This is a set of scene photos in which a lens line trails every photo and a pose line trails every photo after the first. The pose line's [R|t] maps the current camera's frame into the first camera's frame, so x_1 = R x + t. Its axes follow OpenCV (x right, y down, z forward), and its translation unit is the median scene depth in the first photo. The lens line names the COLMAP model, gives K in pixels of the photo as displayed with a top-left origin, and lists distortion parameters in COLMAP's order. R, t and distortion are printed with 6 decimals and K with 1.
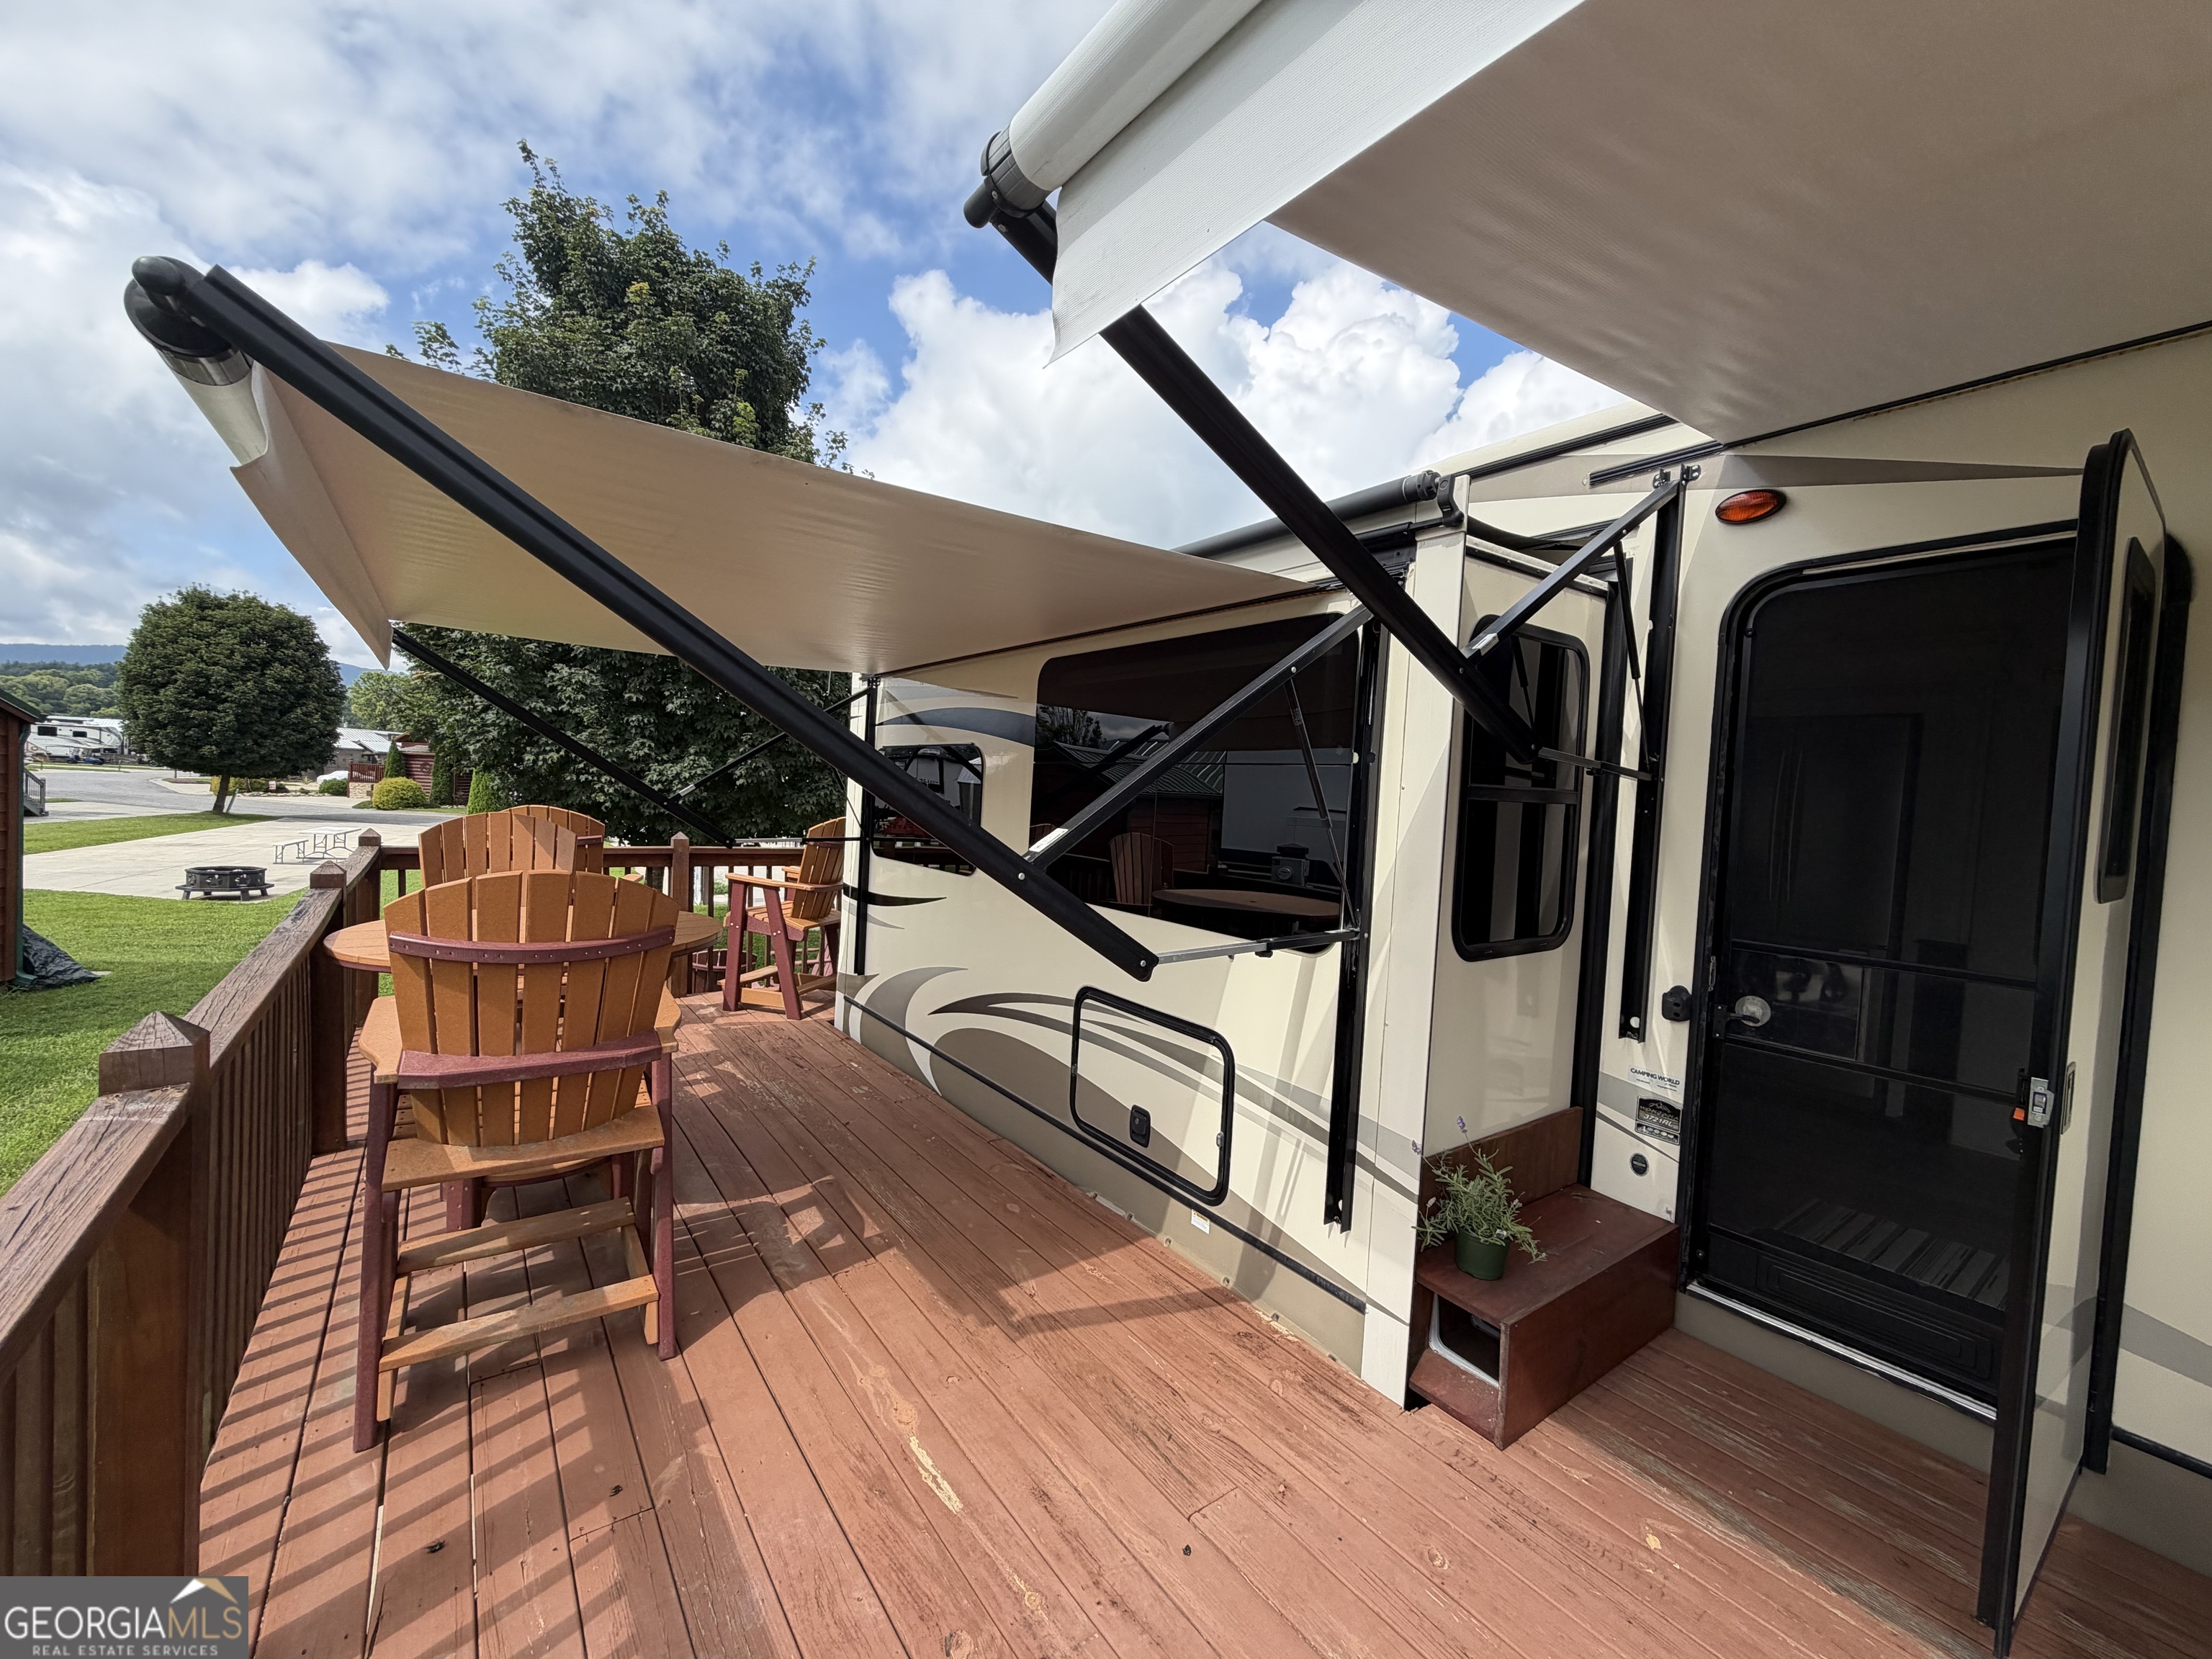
lens RADIAL K [[882.8, 0, 1105.4], [0, 882.8, 833.7], [0, 0, 1]] dist [-0.002422, 0.000283]
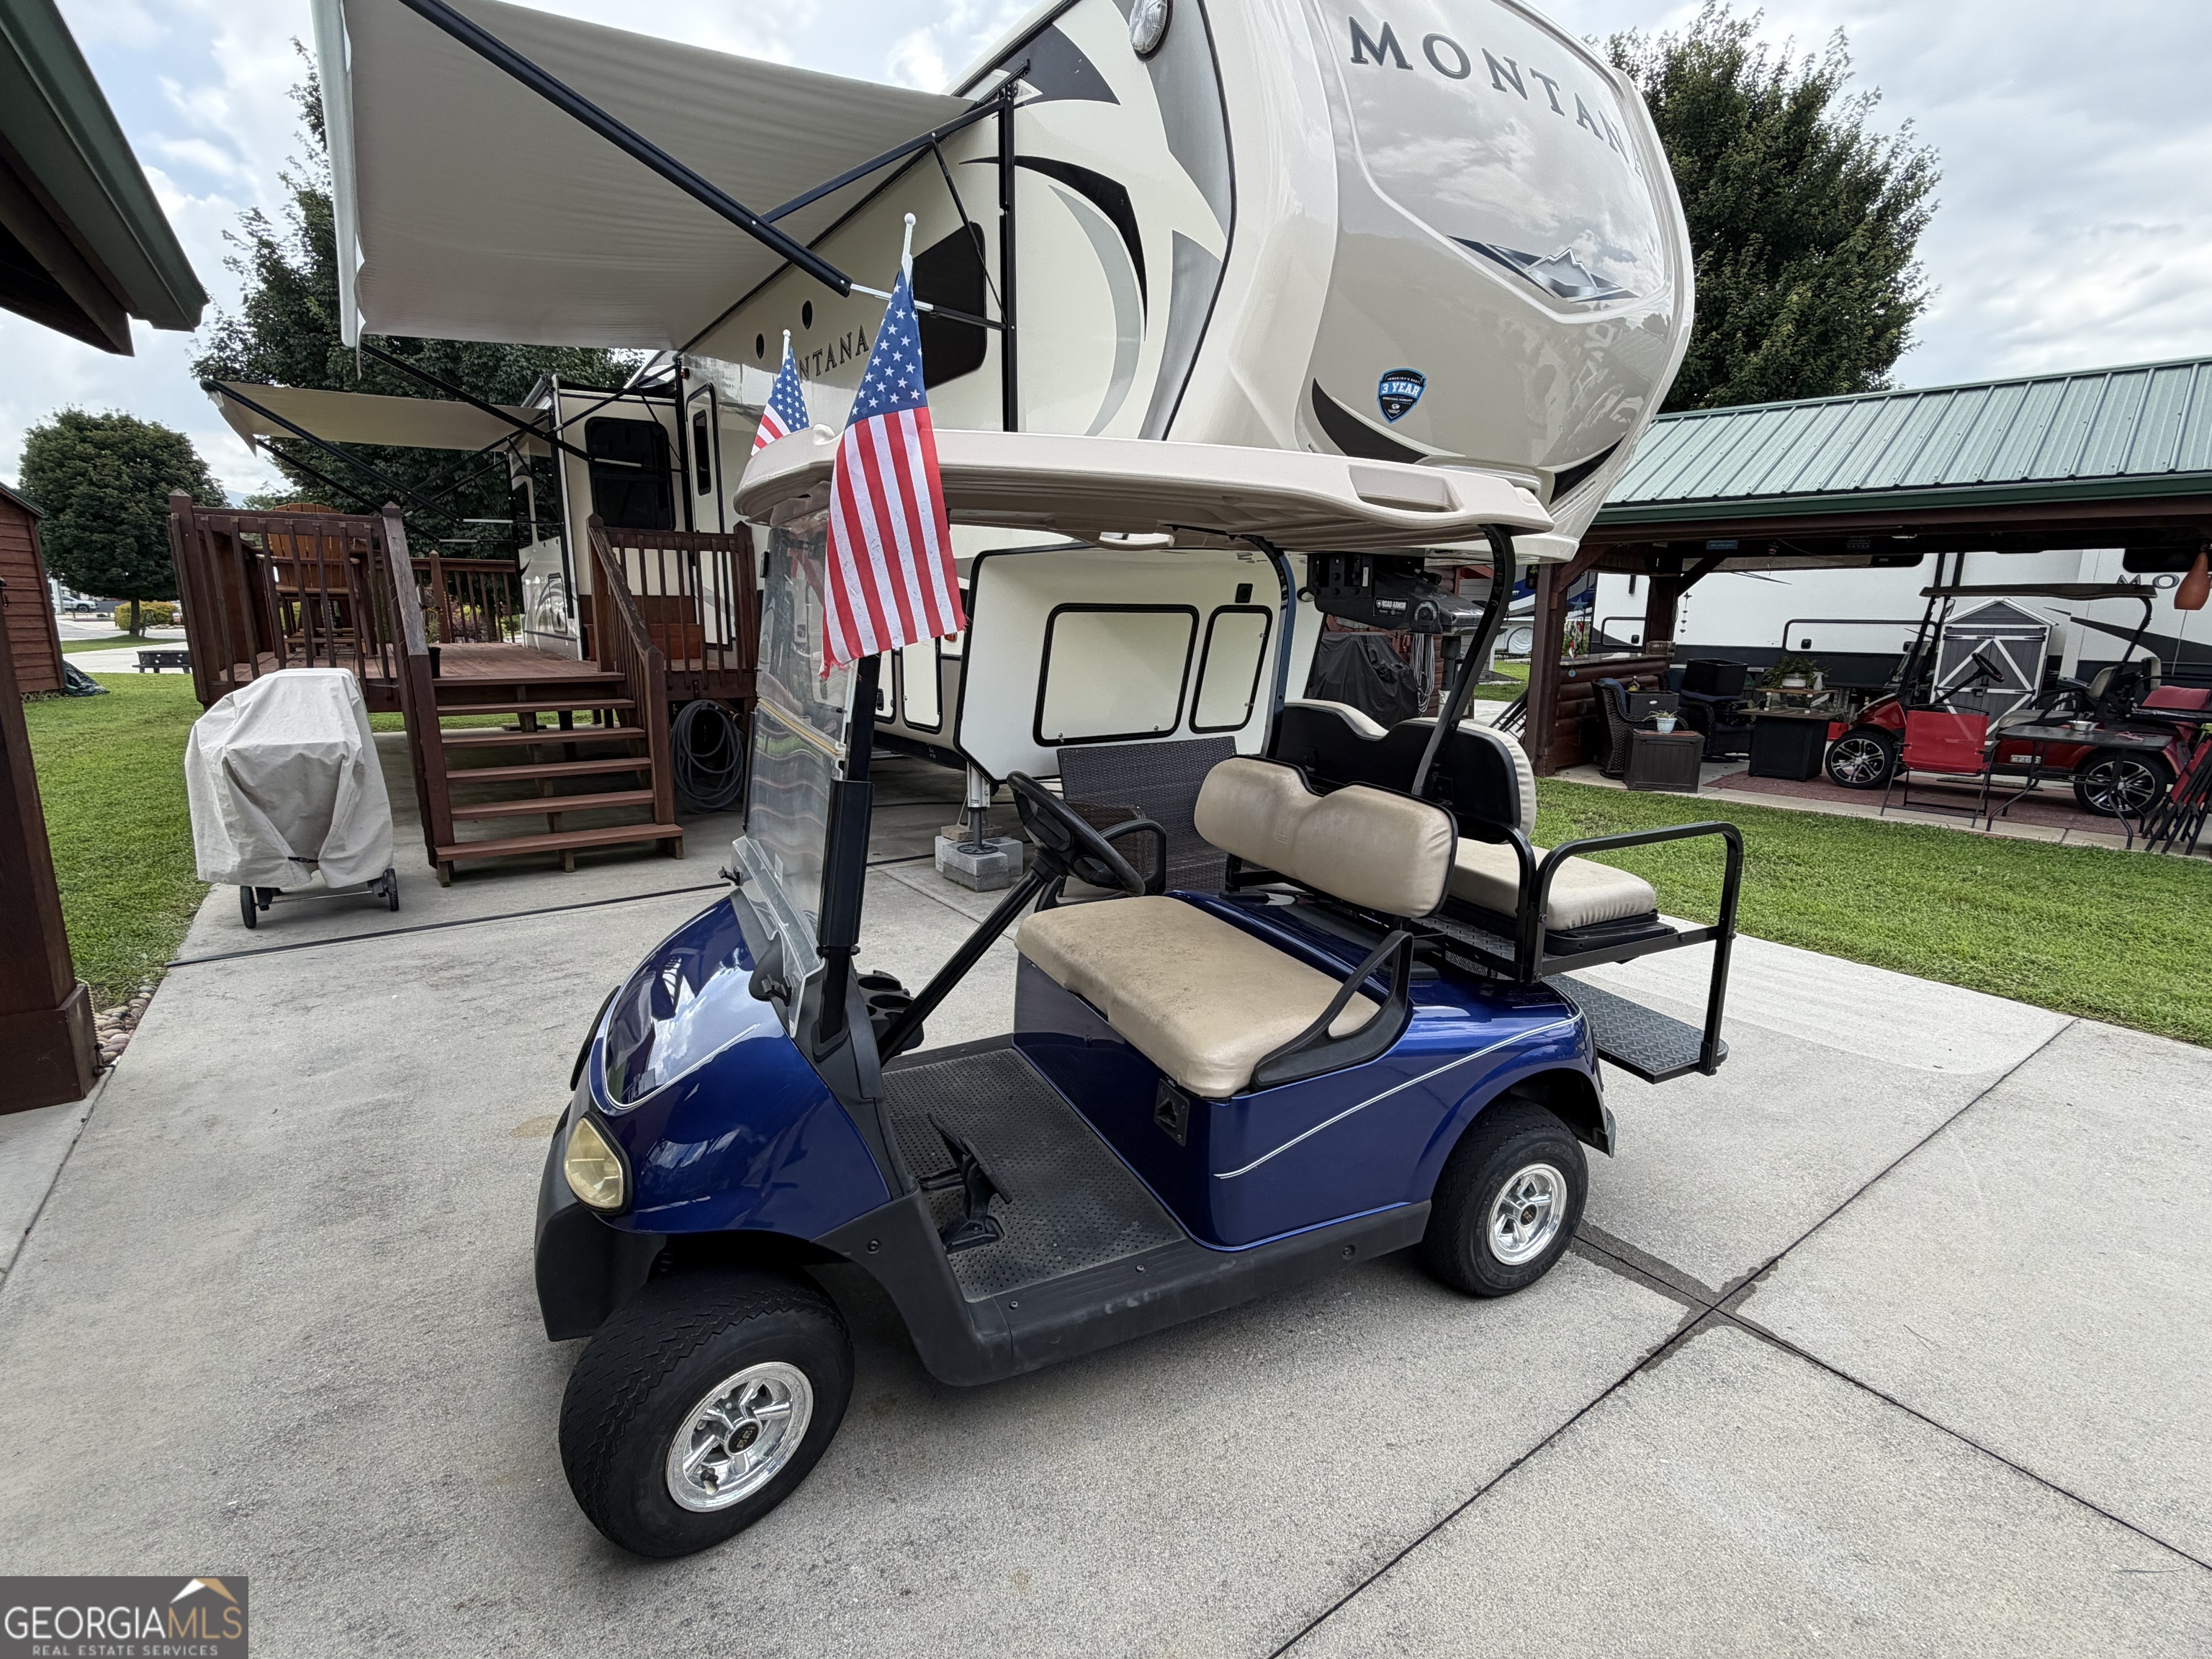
lens RADIAL K [[1034.5, 0, 1111.4], [0, 1034.5, 832.1], [0, 0, 1]] dist [-0.001862, -0.000709]
pose [[0.998863, -0.035232, -0.032102, 0.553763], [0.040061, 0.985492, 0.164926, 0.159656], [0.025826, -0.166024, 0.985783, -0.664454]]
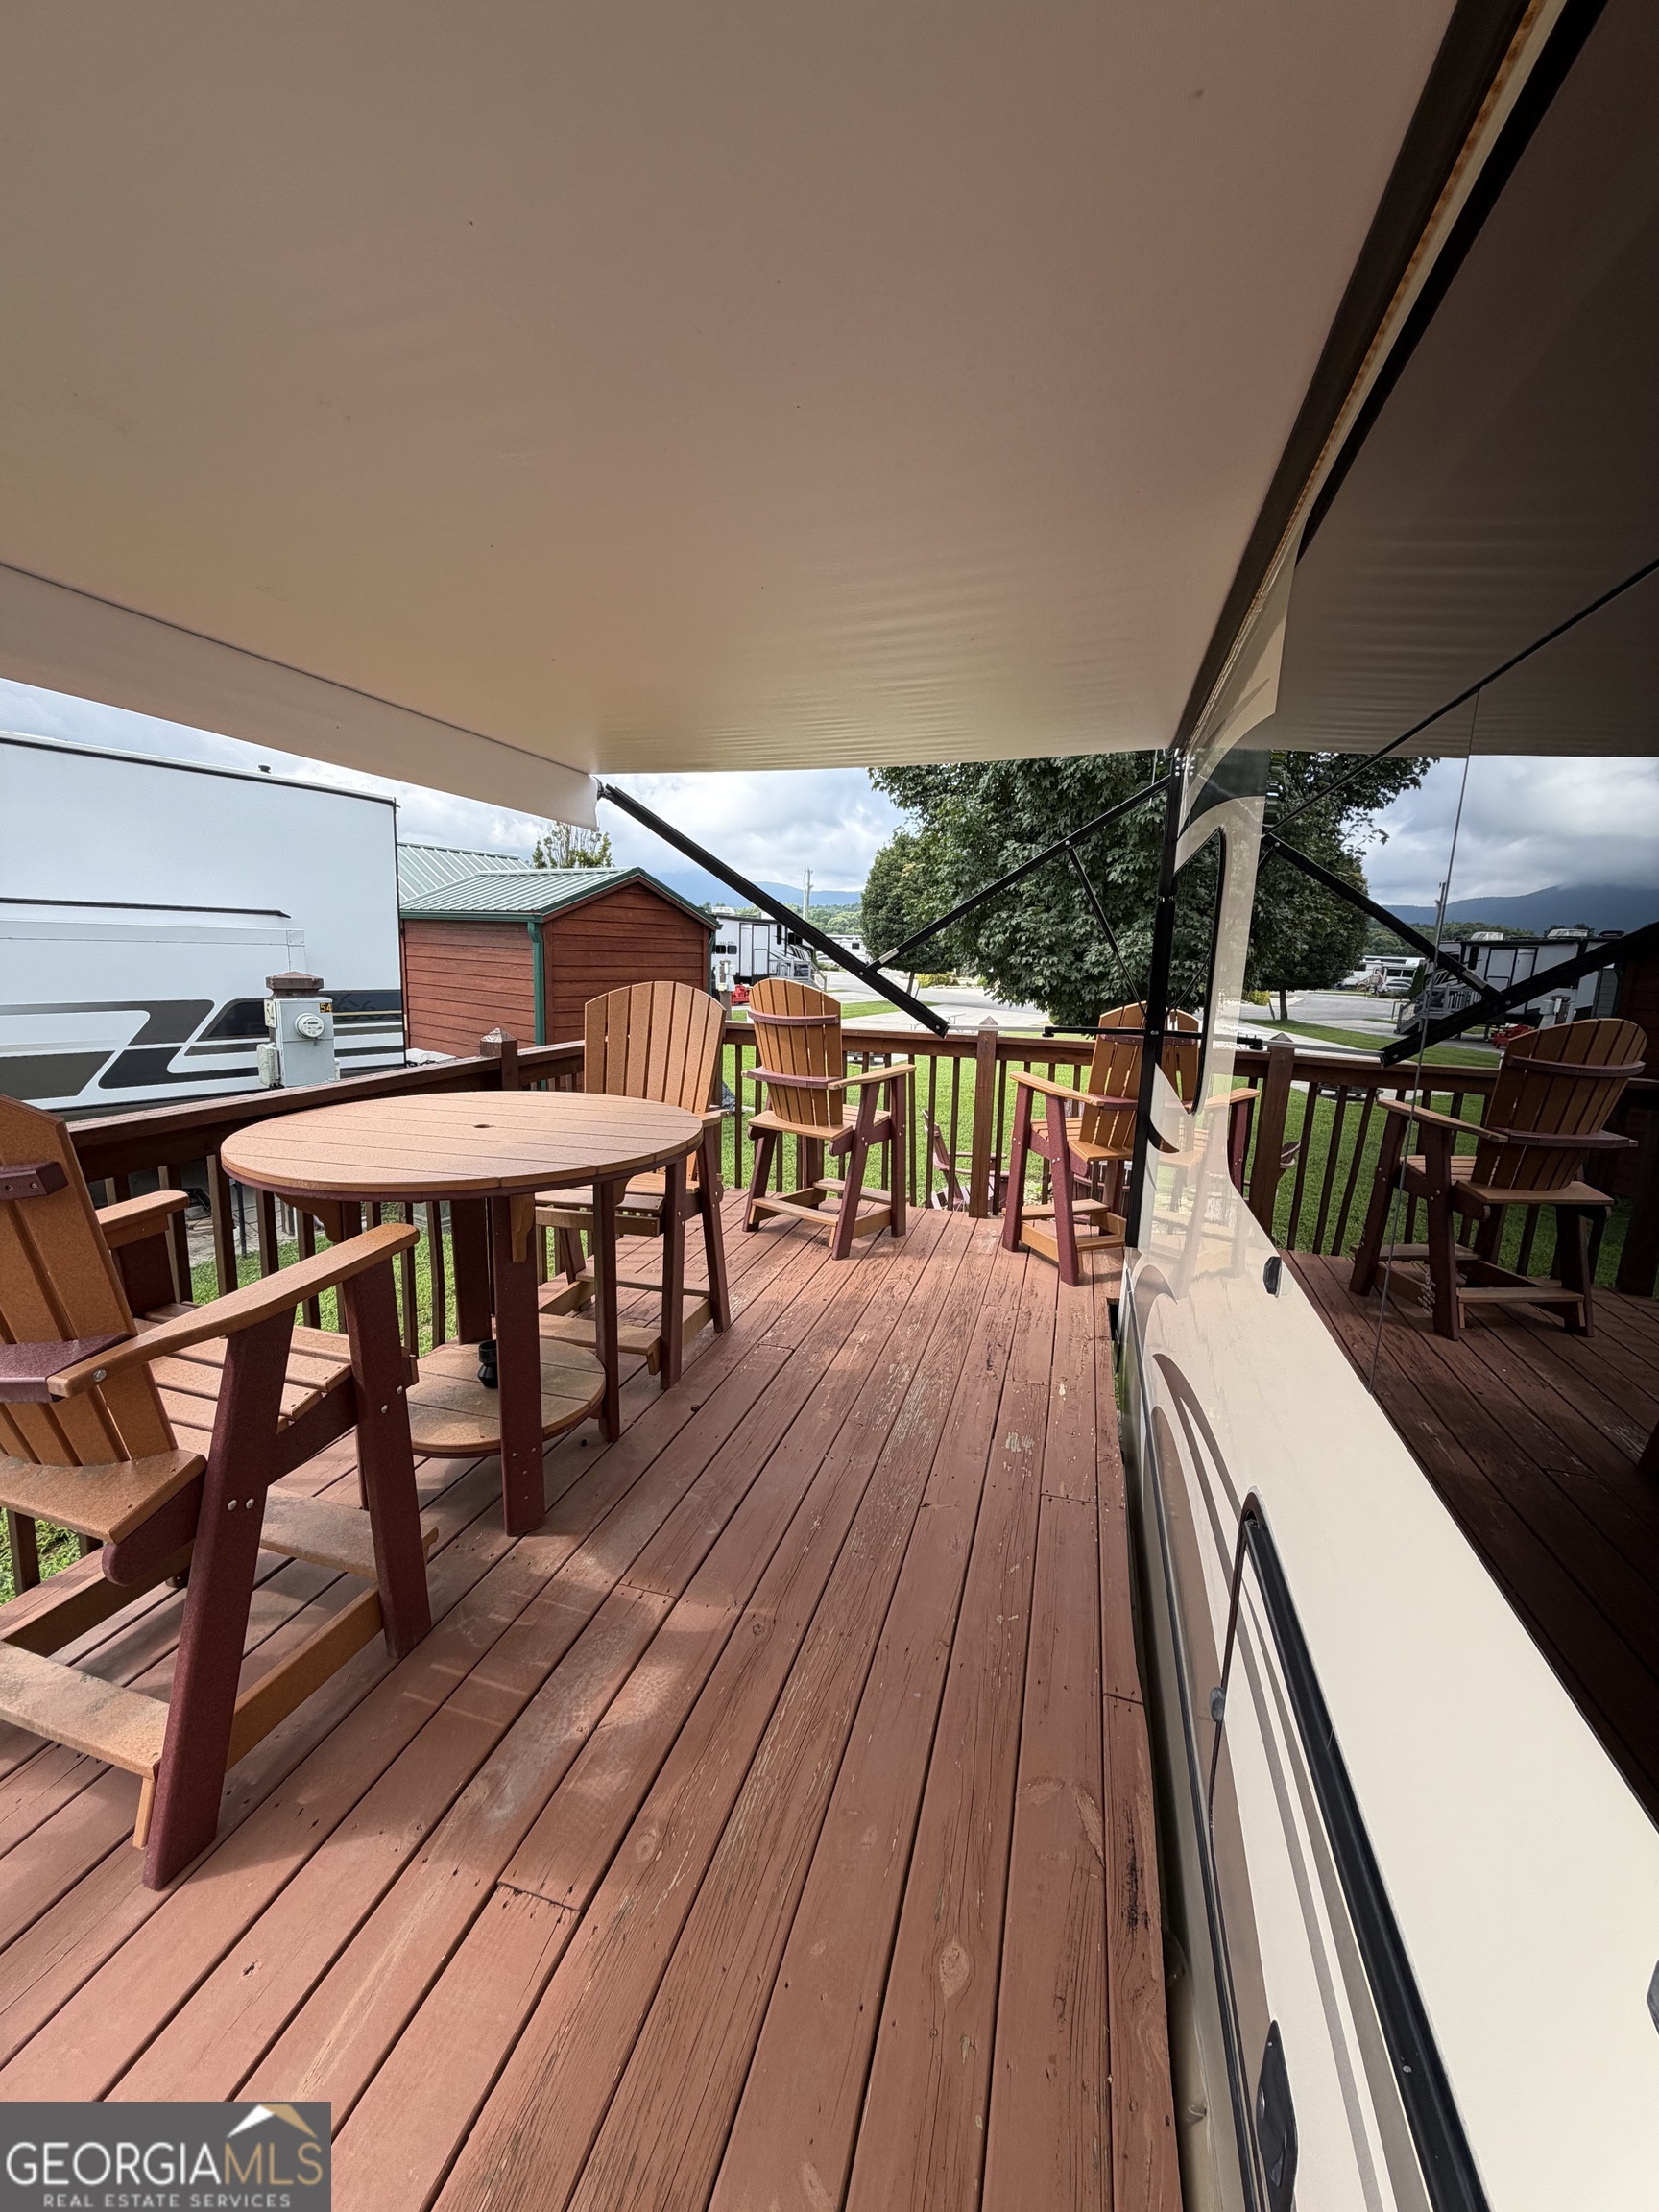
lens RADIAL K [[882.8, 0, 815.8], [0, 882.8, 1108.7], [0, 0, 1]] dist [-0.002422, 0.000283]
pose [[0.603405, 0.106485, -0.790294, 0.041176], [-0.032925, 0.993526, 0.108730, -0.000300], [0.796755, -0.039588, 0.603004, 0.231047]]
